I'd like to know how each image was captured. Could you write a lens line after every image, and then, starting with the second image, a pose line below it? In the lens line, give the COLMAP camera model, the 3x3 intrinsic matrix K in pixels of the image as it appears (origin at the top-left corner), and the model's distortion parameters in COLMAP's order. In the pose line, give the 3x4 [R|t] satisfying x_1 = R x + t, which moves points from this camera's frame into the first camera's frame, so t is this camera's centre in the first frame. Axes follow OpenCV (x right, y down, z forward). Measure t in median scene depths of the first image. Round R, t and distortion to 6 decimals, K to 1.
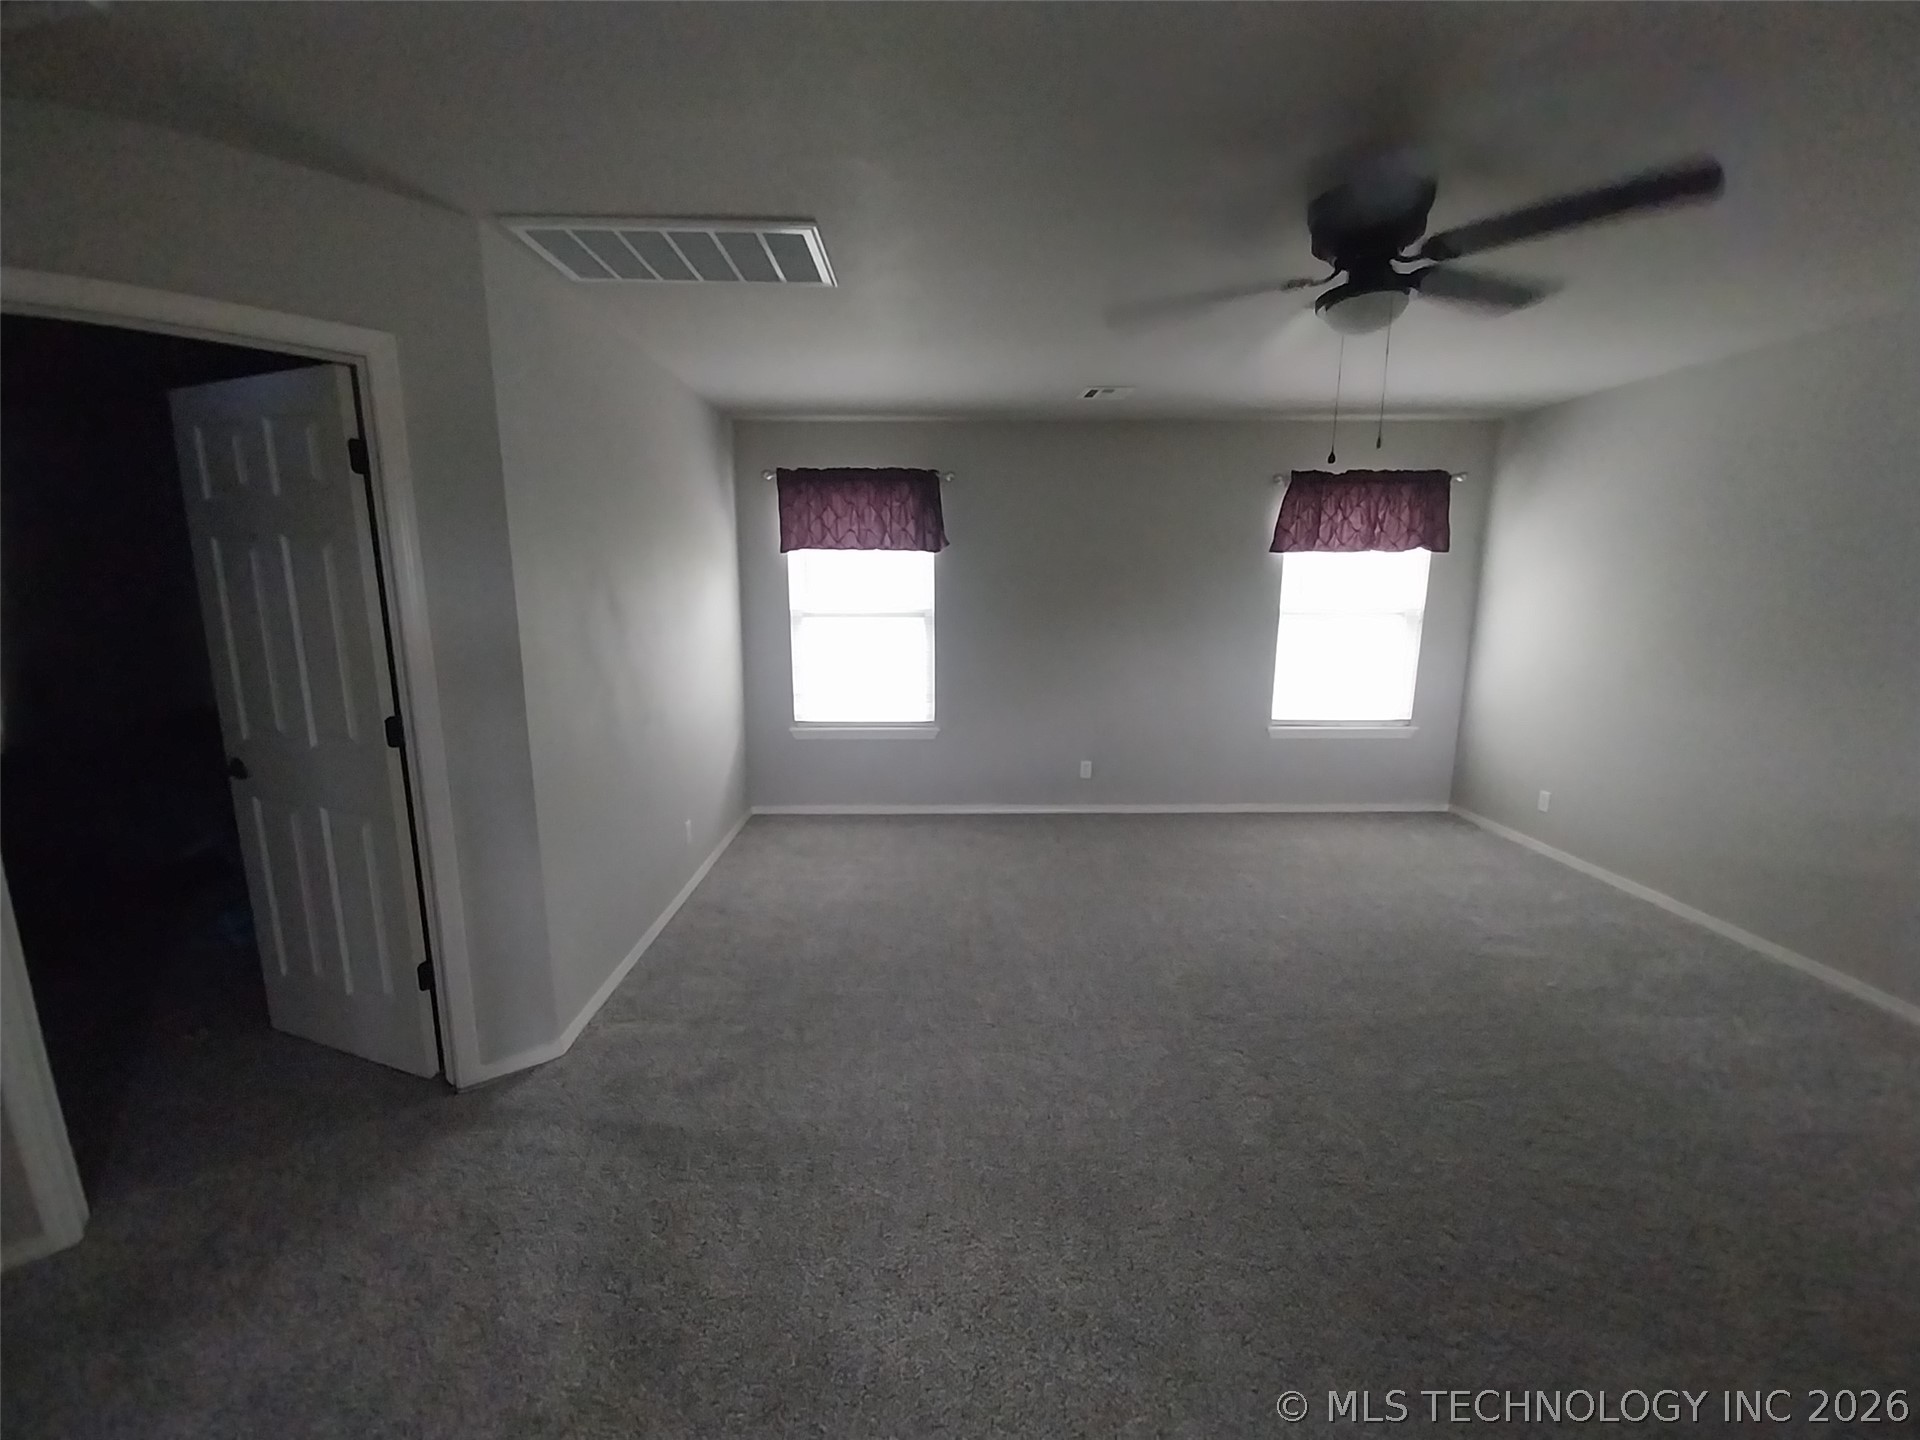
lens RADIAL K [[761.7, 0, 960.0], [0, 761.7, 720.0], [0, 0, 1]] dist [0.022725, -0.014473]
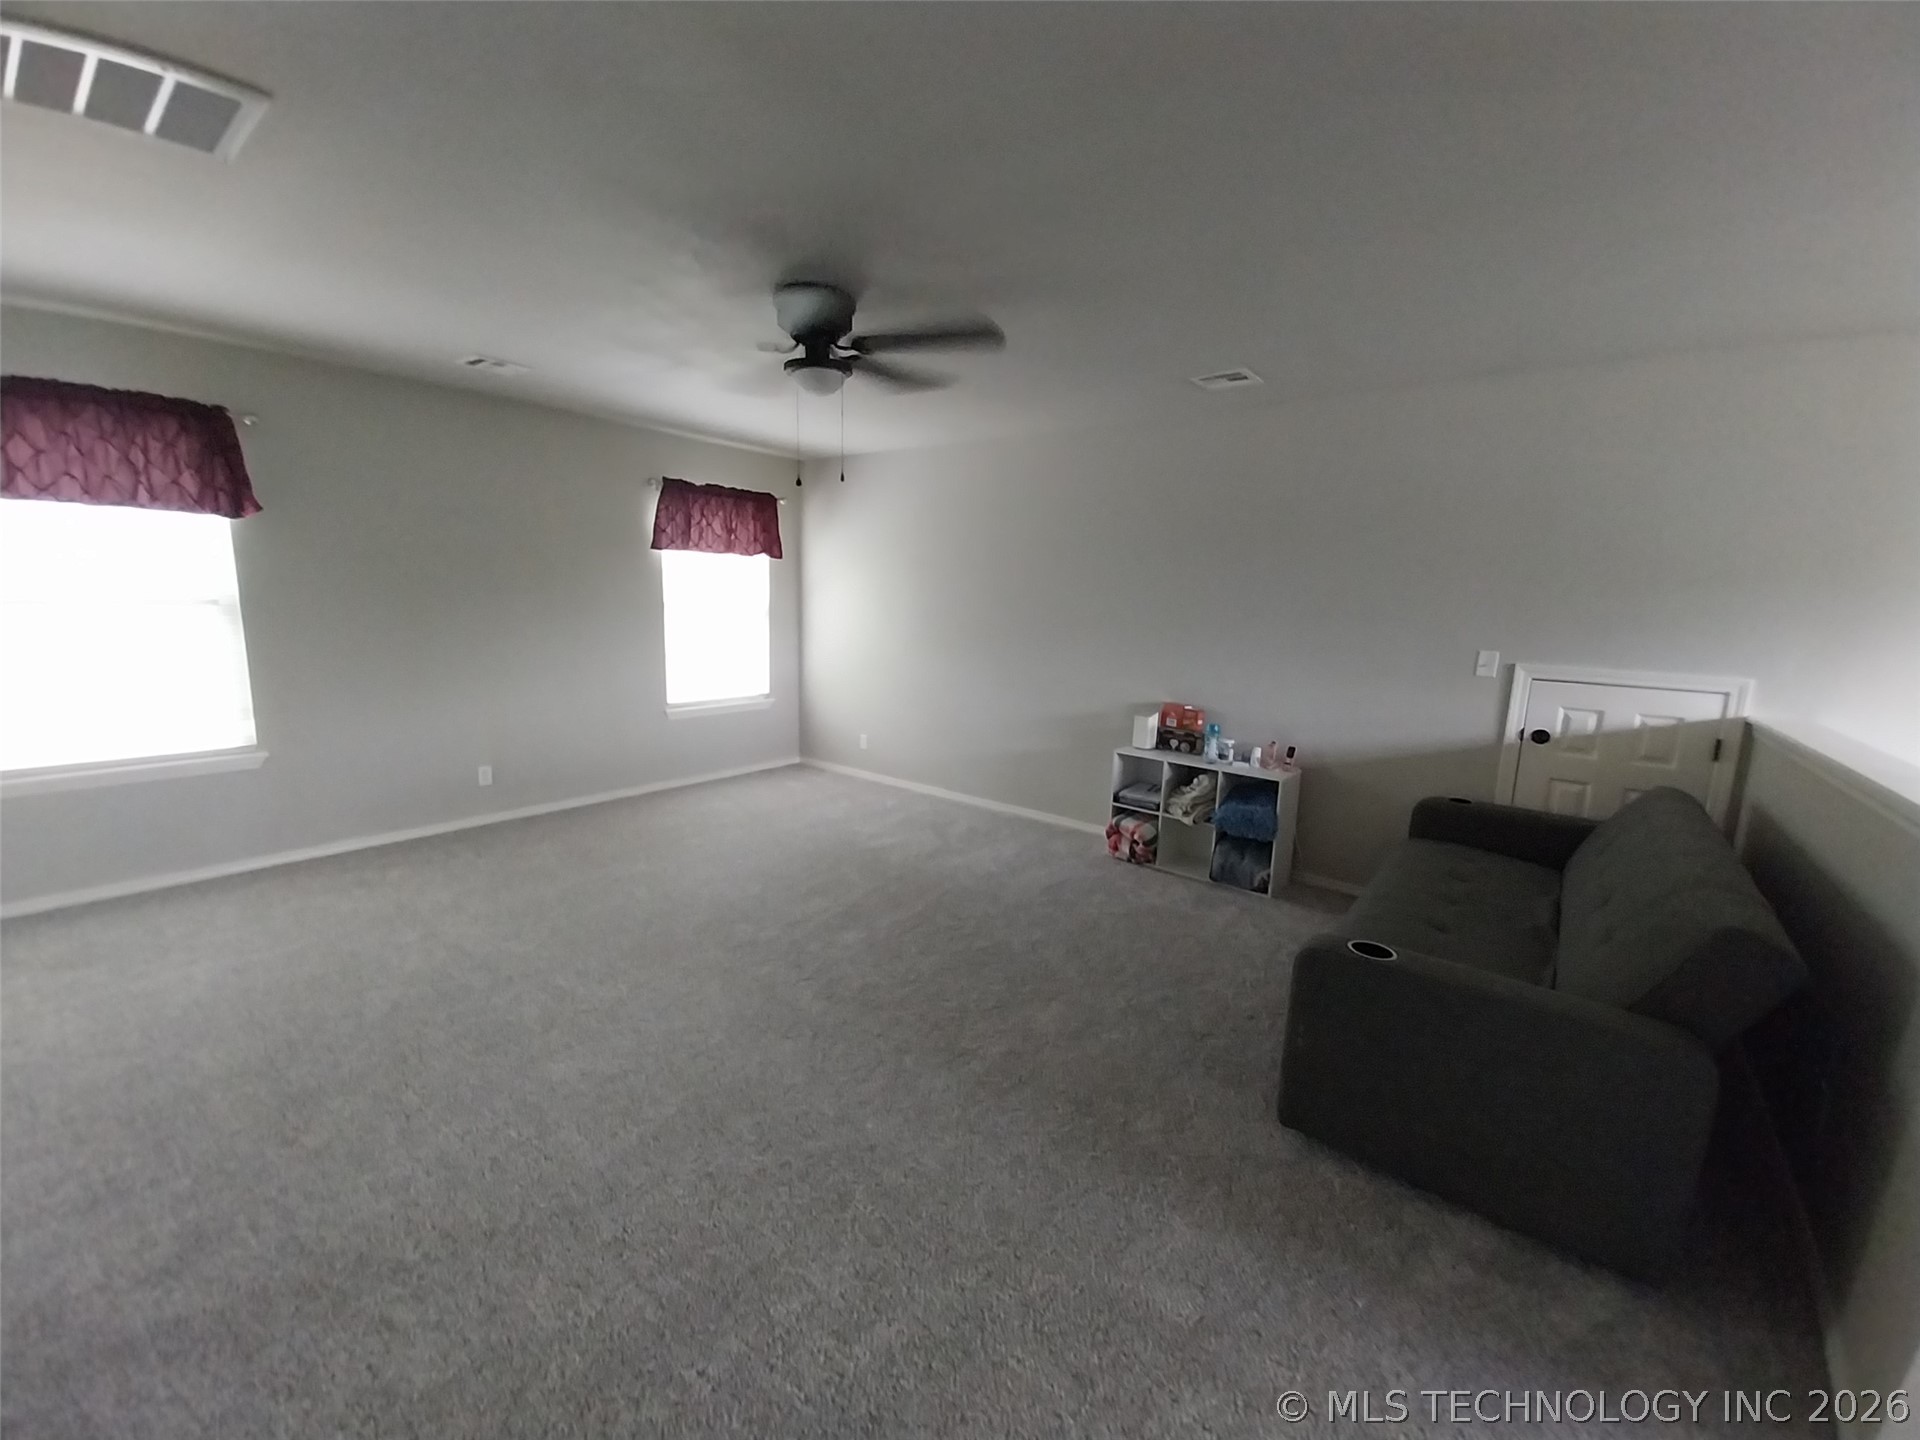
lens RADIAL K [[755.8, 0, 960.0], [0, 755.8, 720.0], [0, 0, 1]] dist [0.021286, -0.015945]
pose [[0.622860, -0.106748, 0.775016, -0.183689], [0.105962, 0.993030, 0.051618, 0.012623], [-0.775124, 0.049971, 0.629830, -0.005218]]
